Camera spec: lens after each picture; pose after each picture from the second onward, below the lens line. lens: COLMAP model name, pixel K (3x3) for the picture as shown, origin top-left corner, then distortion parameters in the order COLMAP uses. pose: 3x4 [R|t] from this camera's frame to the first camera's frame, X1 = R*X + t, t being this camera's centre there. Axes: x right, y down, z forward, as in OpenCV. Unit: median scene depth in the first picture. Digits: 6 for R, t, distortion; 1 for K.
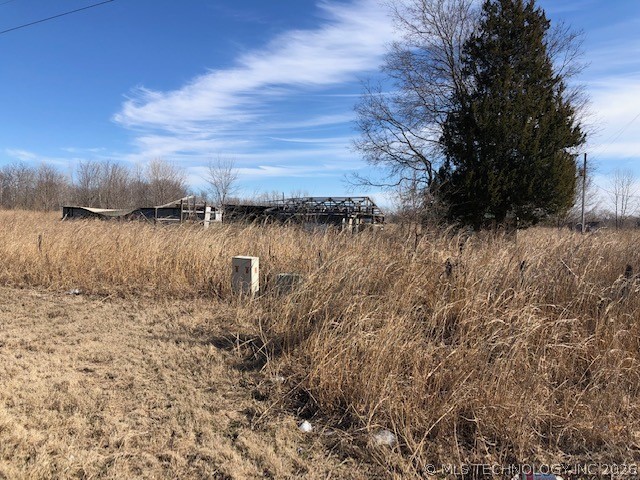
lens RADIAL K [[523.9, 0, 320.0], [0, 523.9, 240.0], [0, 0, 1]] dist [-0.005966, -0.000206]
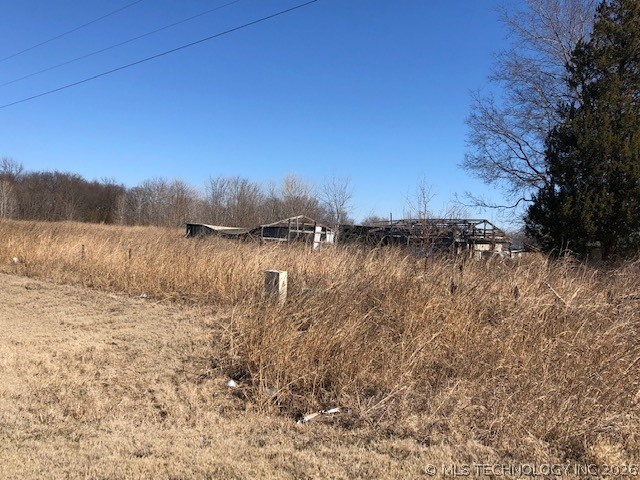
lens RADIAL K [[620.1, 0, 312.8], [0, 620.1, 240.3], [0, 0, 1]] dist [0.005836, -0.002955]
pose [[0.961189, 0.027473, -0.274521, 0.088096], [-0.039621, 0.998461, -0.038803, 0.004760], [0.273032, 0.048174, 0.960798, -0.074620]]
